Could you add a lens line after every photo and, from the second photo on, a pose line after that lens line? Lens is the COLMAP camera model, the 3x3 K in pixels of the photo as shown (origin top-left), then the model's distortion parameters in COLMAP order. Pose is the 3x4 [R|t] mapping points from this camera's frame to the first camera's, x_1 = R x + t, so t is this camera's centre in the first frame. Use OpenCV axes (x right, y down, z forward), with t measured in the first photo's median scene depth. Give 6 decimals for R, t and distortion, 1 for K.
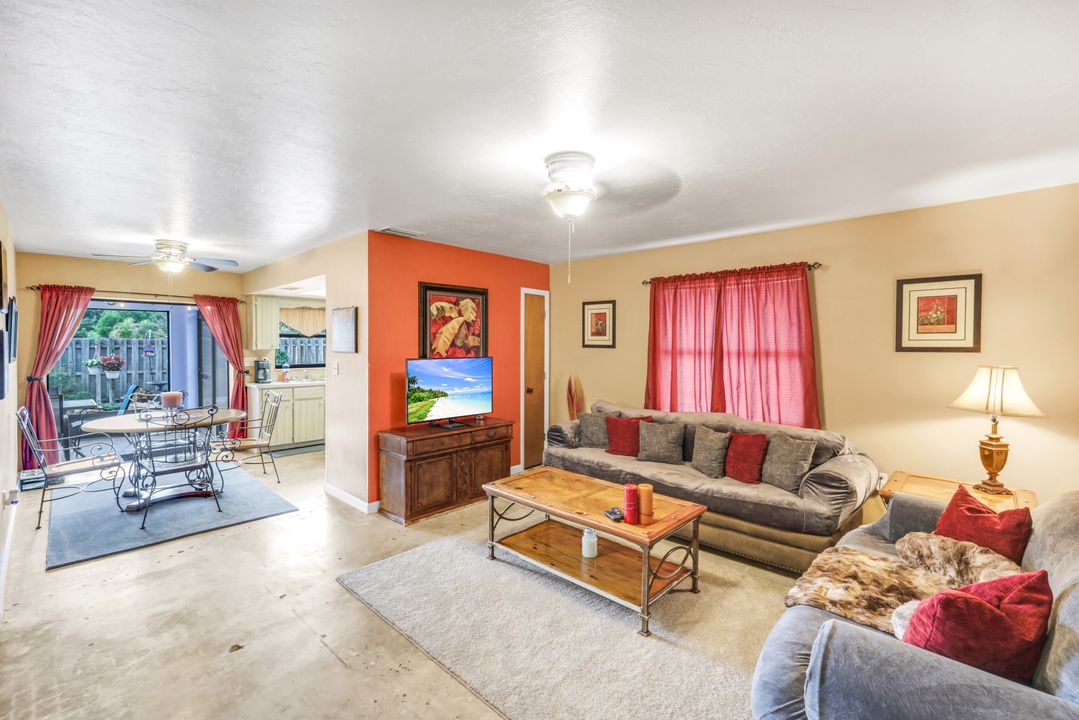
lens RADIAL K [[444.7, 0, 521.4], [0, 444.7, 352.0], [0, 0, 1]] dist [-0.000002, 0.000087]
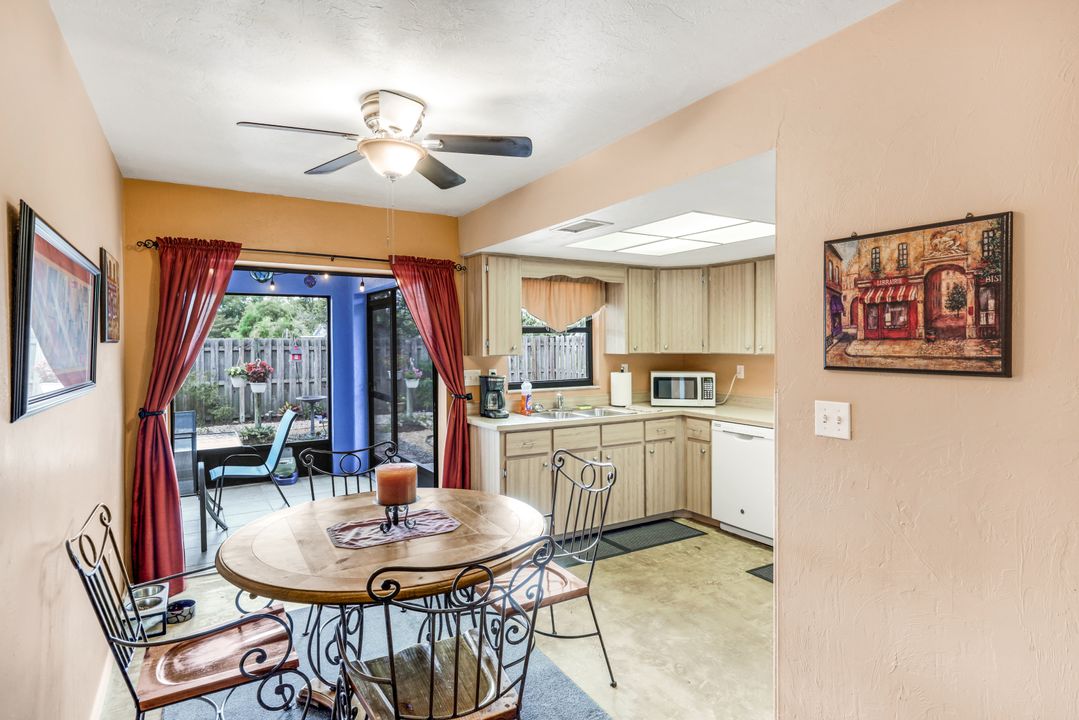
lens RADIAL K [[568.7, 0, 538.8], [0, 568.7, 348.3], [0, 0, 1]] dist [-0.002297, -0.000126]
pose [[0.962036, -0.004956, -0.272879, -0.354709], [0.003152, 0.999970, -0.007049, -0.009229], [0.272906, 0.005921, 0.962022, 0.364679]]
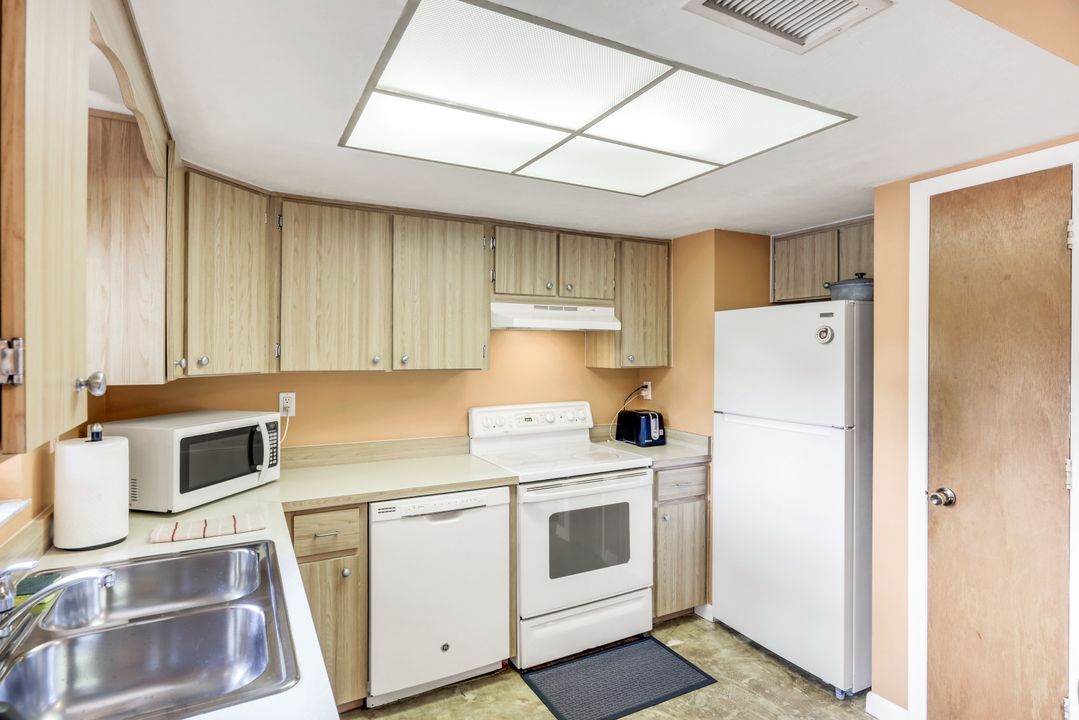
lens RADIAL K [[568.7, 0, 538.8], [0, 568.7, 348.3], [0, 0, 1]] dist [-0.002297, -0.000126]
pose [[0.320551, 0.001620, 0.947230, -0.601584], [0.009549, 0.999942, -0.004942, -0.018073], [-0.947183, 0.010629, 0.320517, 0.803997]]
